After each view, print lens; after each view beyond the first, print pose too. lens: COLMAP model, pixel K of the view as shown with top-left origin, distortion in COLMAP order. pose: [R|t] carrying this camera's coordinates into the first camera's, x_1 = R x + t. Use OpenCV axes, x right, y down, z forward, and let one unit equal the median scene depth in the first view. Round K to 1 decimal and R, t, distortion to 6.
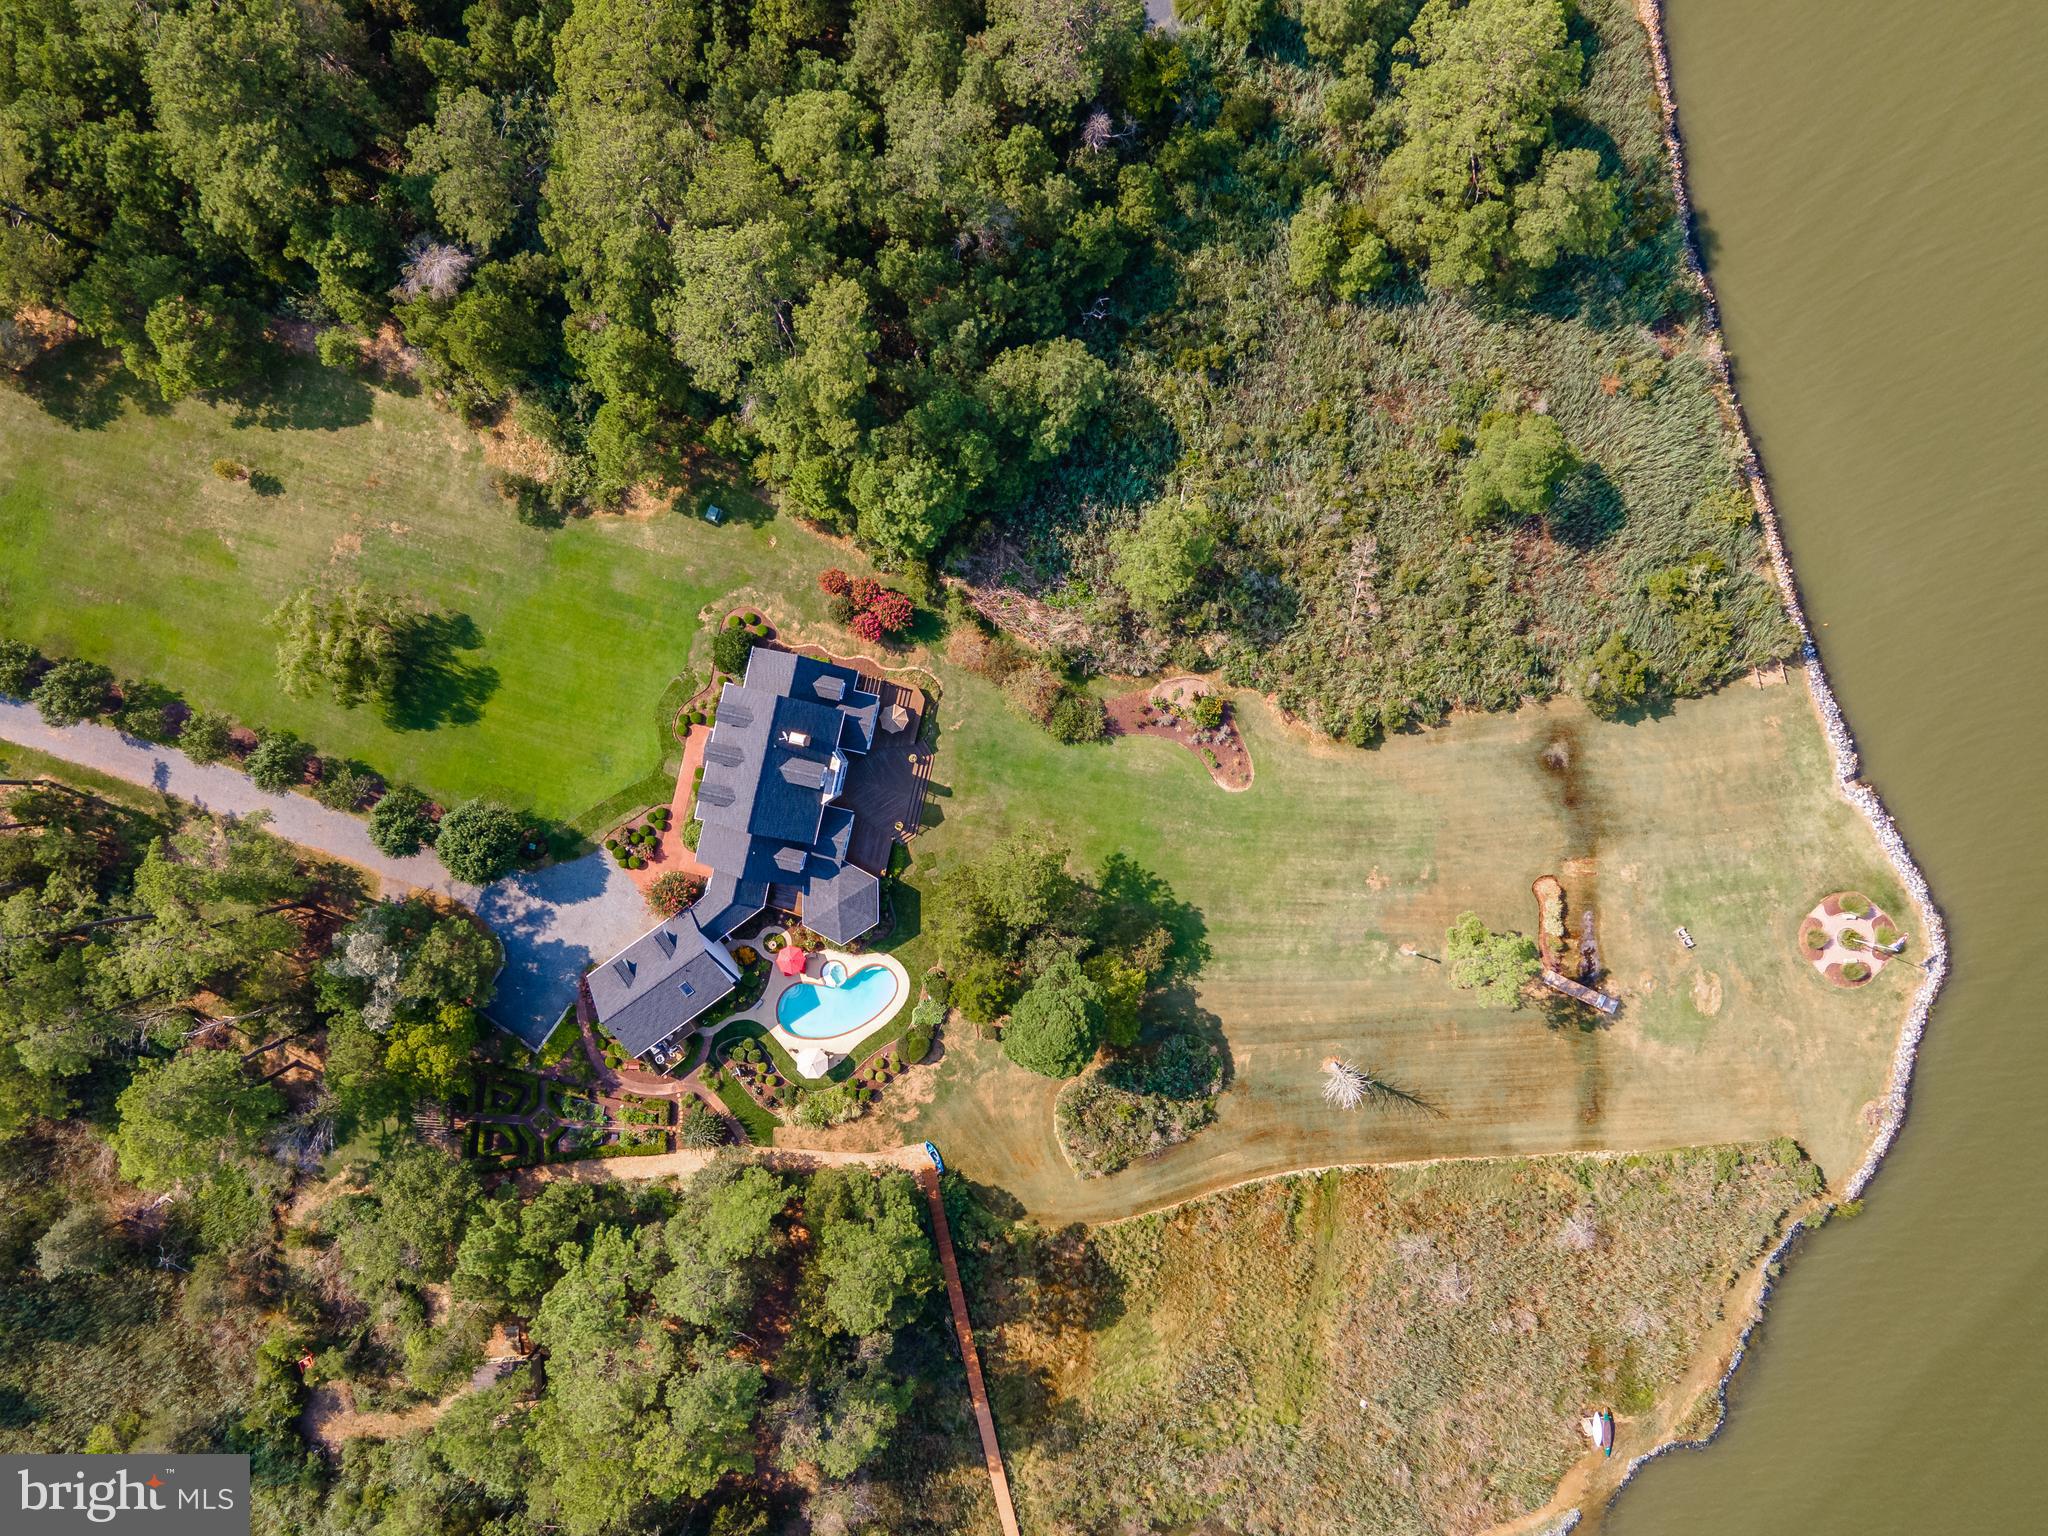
lens RADIAL K [[1476.5, 0, 1024.8], [0, 1476.5, 730.4], [0, 0, 1]] dist [0.064078, -0.280201]
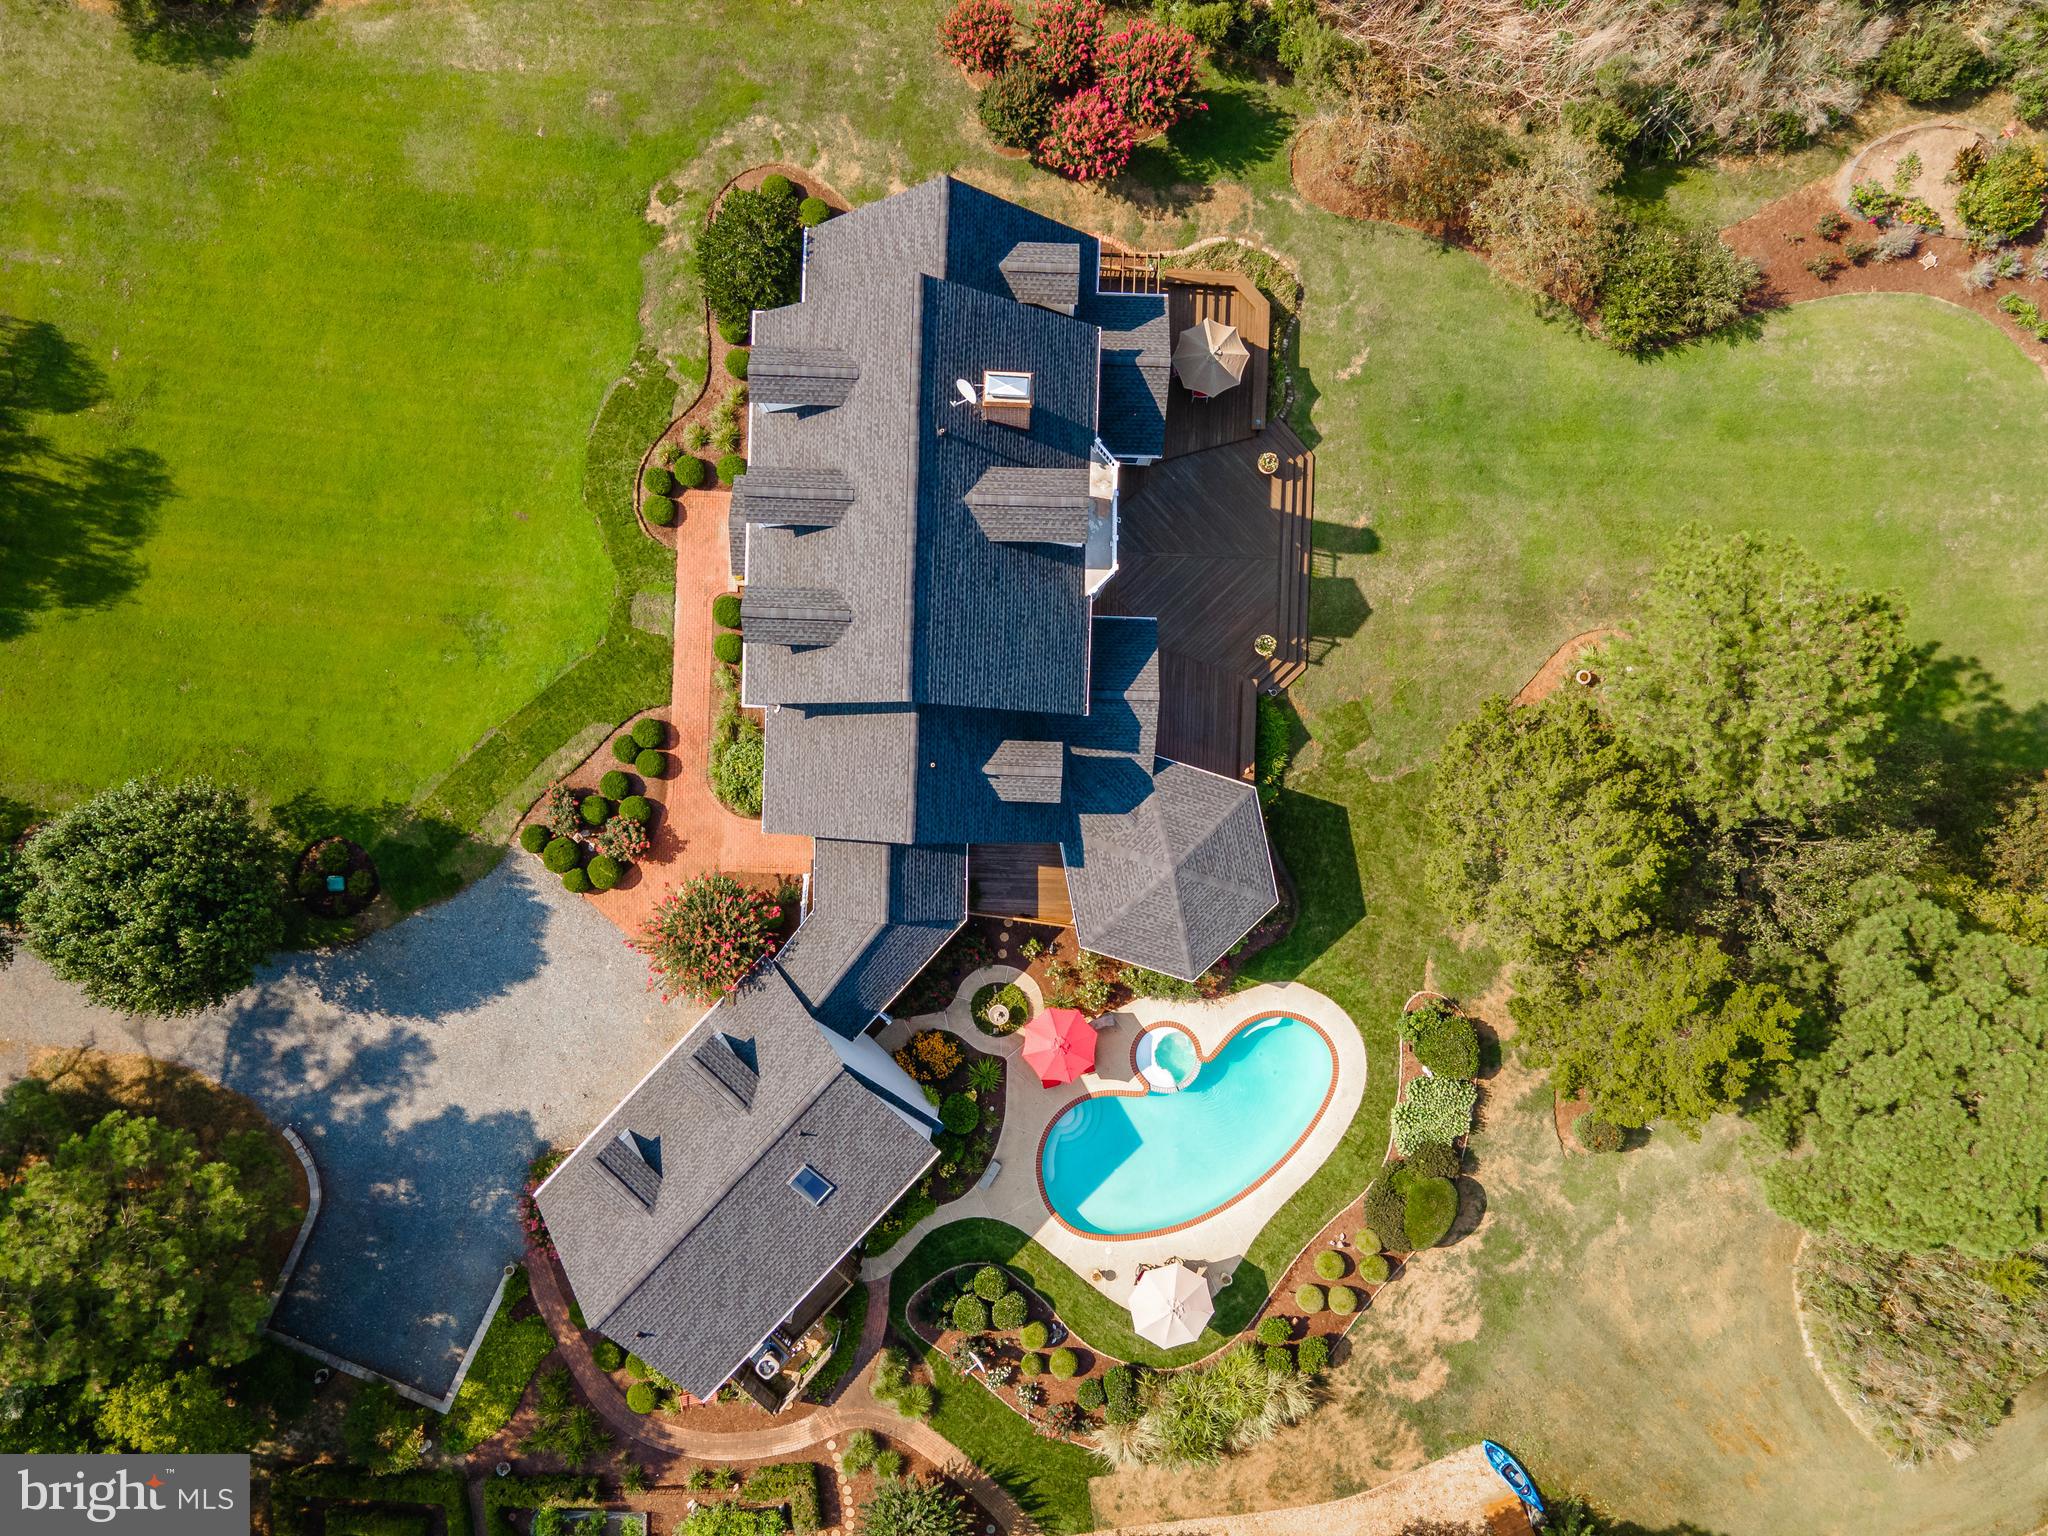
lens RADIAL K [[1524.4, 0, 1013.6], [0, 1524.4, 735.8], [0, 0, 1]] dist [0.007413, 0.046801]
pose [[0.981482, -0.191551, 0.001267, -0.152910], [0.191555, 0.981471, -0.004696, 0.076297], [-0.000344, 0.004852, 0.999988, 0.603434]]
